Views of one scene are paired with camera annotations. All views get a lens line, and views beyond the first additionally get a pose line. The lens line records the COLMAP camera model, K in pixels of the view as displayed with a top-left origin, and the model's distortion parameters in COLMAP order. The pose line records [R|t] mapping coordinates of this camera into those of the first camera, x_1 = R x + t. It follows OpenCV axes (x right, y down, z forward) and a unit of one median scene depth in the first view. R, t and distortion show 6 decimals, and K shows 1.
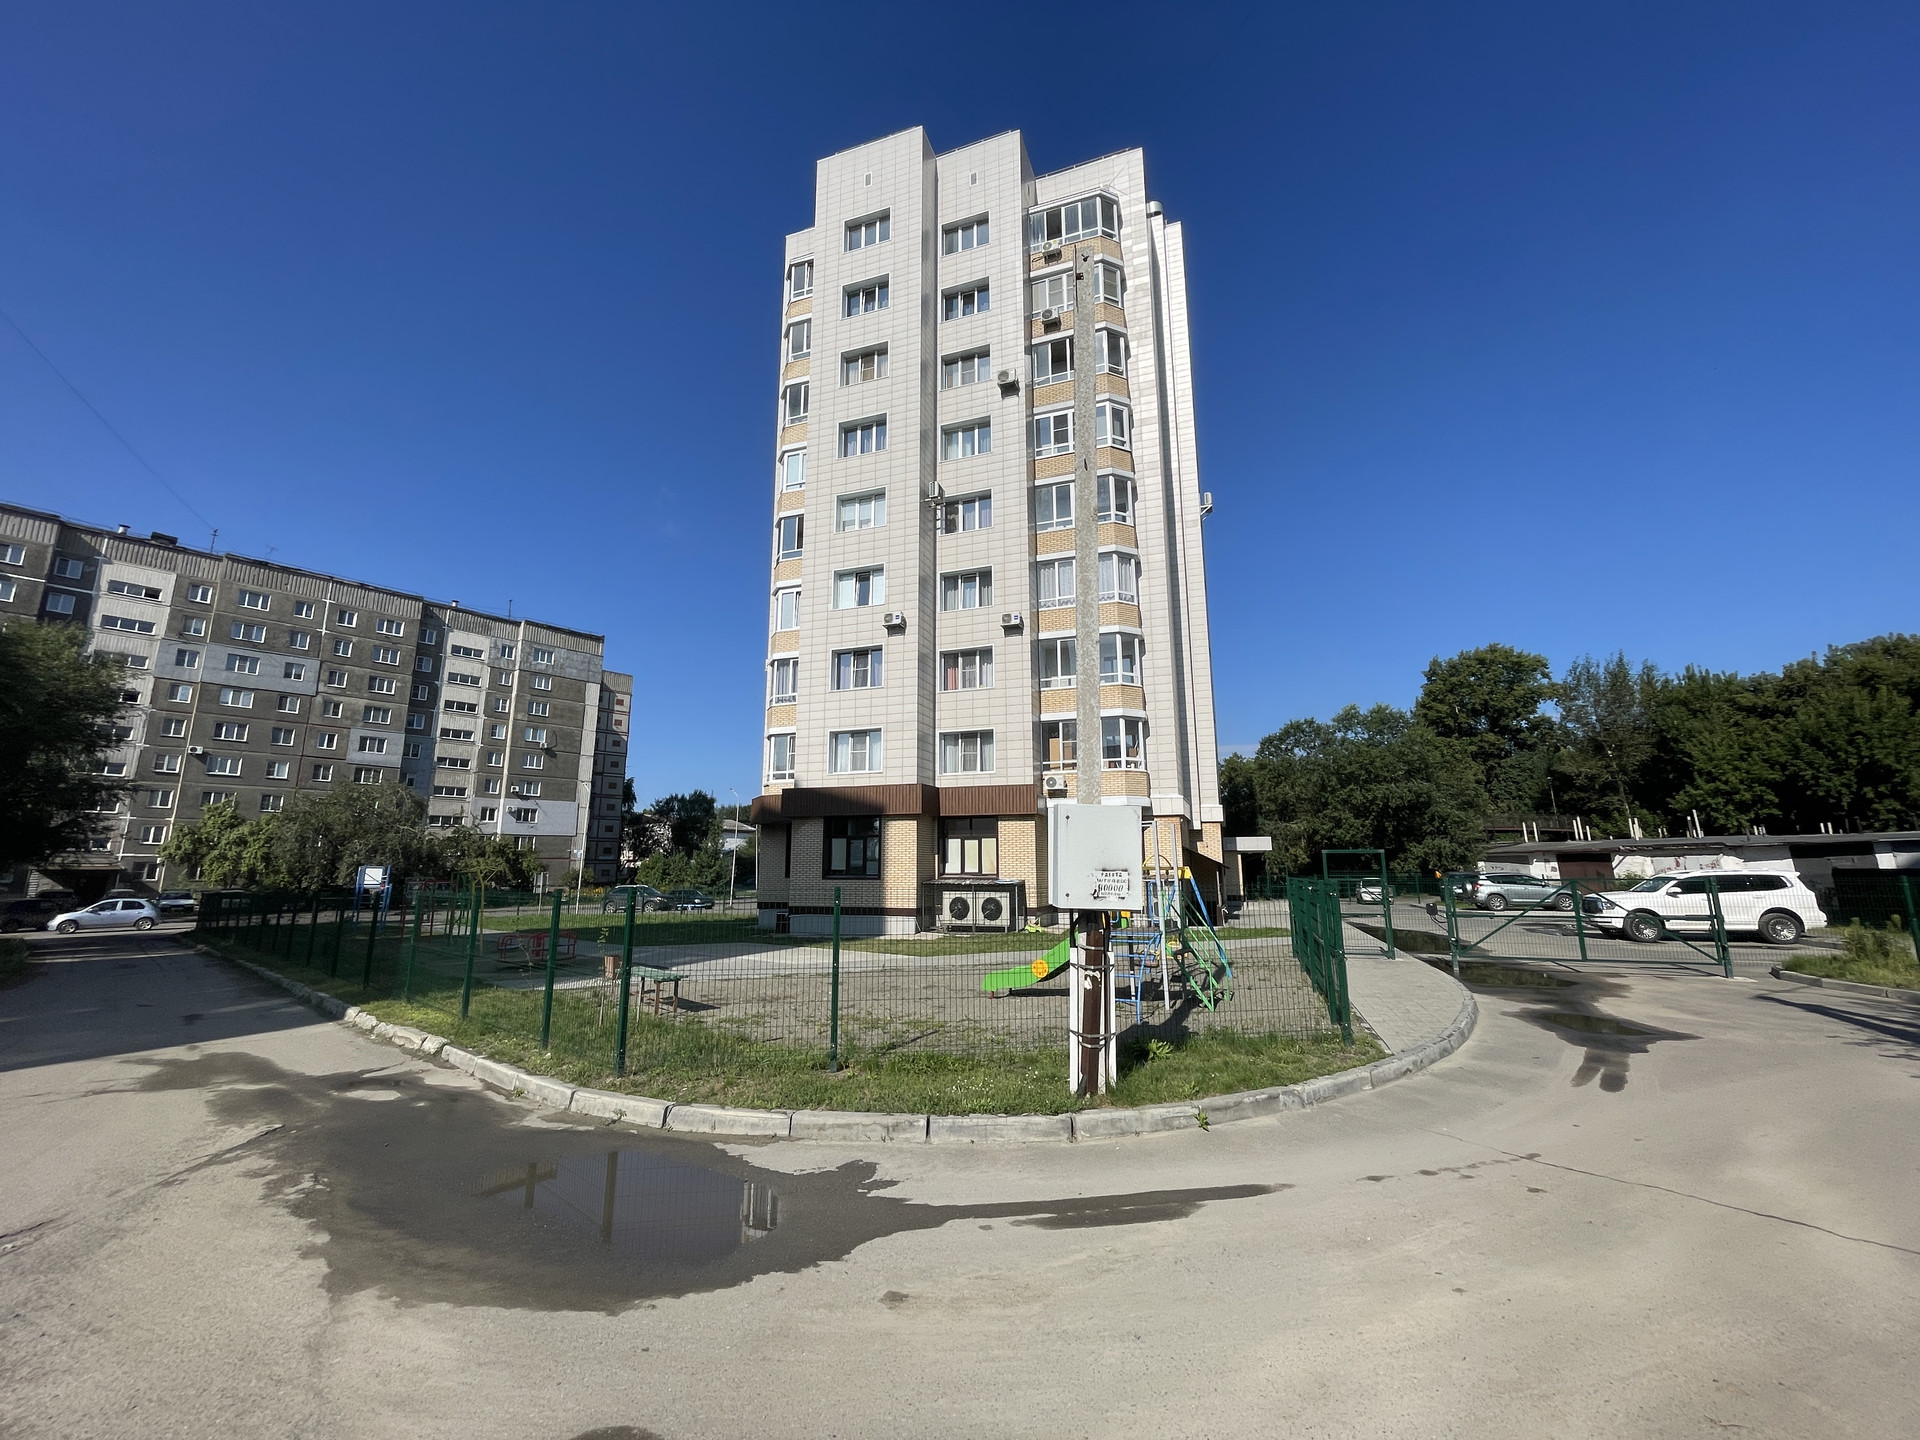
lens RADIAL K [[776.7, 0, 956.4], [0, 776.7, 717.7], [0, 0, 1]] dist [-0.003034, 0.000035]
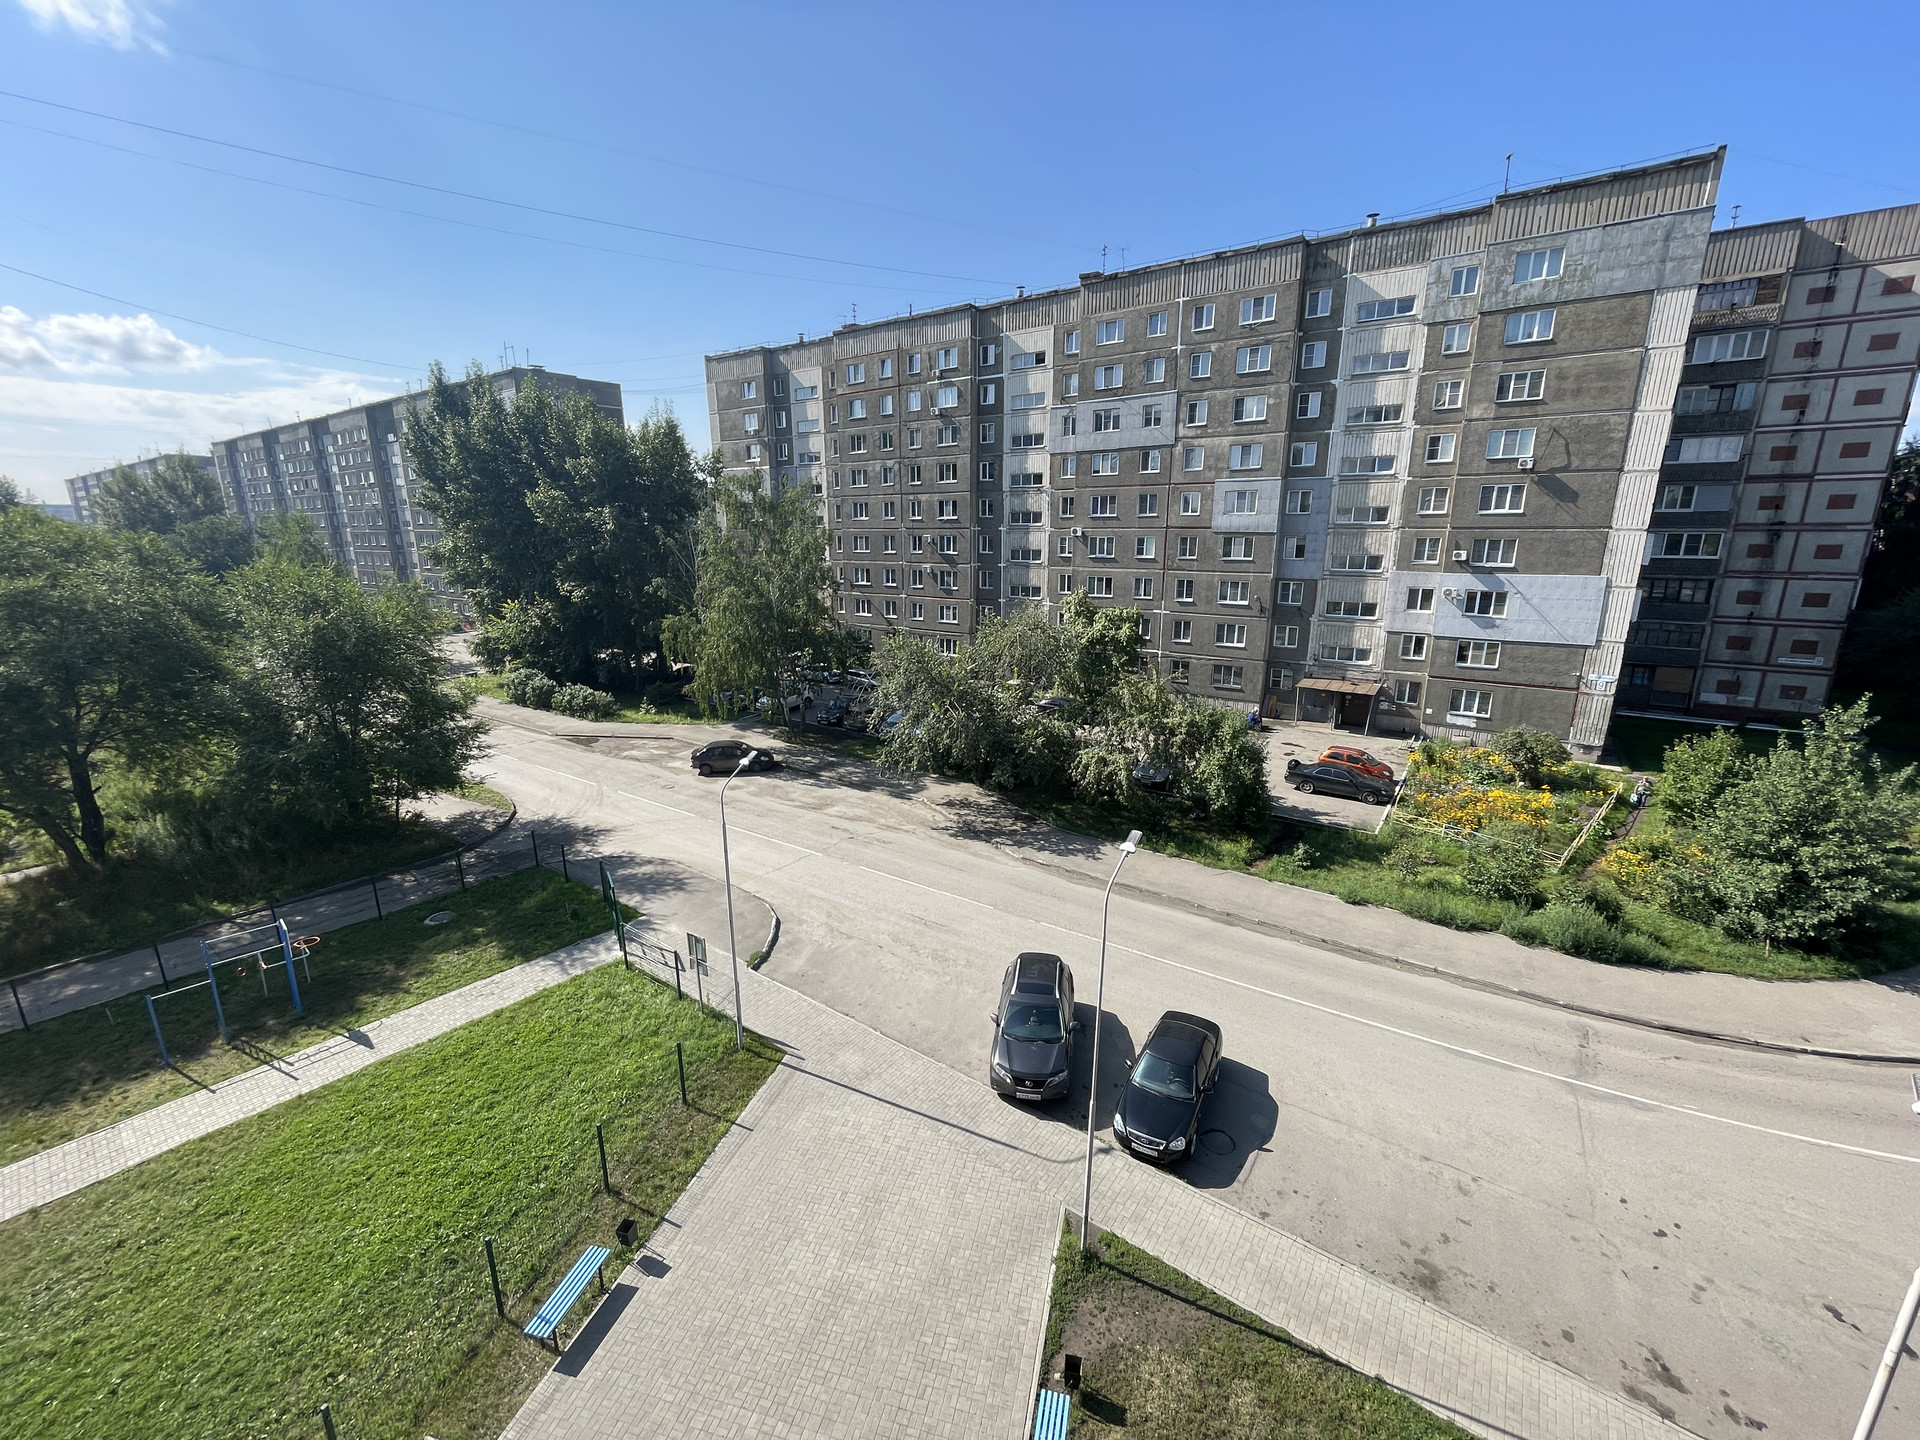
lens RADIAL K [[776.7, 0, 955.4], [0, 776.7, 712.2], [0, 0, 1]] dist [-0.003034, 0.000035]
pose [[0.084774, 0.238157, -0.967520, -0.060980], [0.200464, 0.947084, 0.250691, -0.014989], [0.976026, -0.215205, 0.032547, 0.791872]]
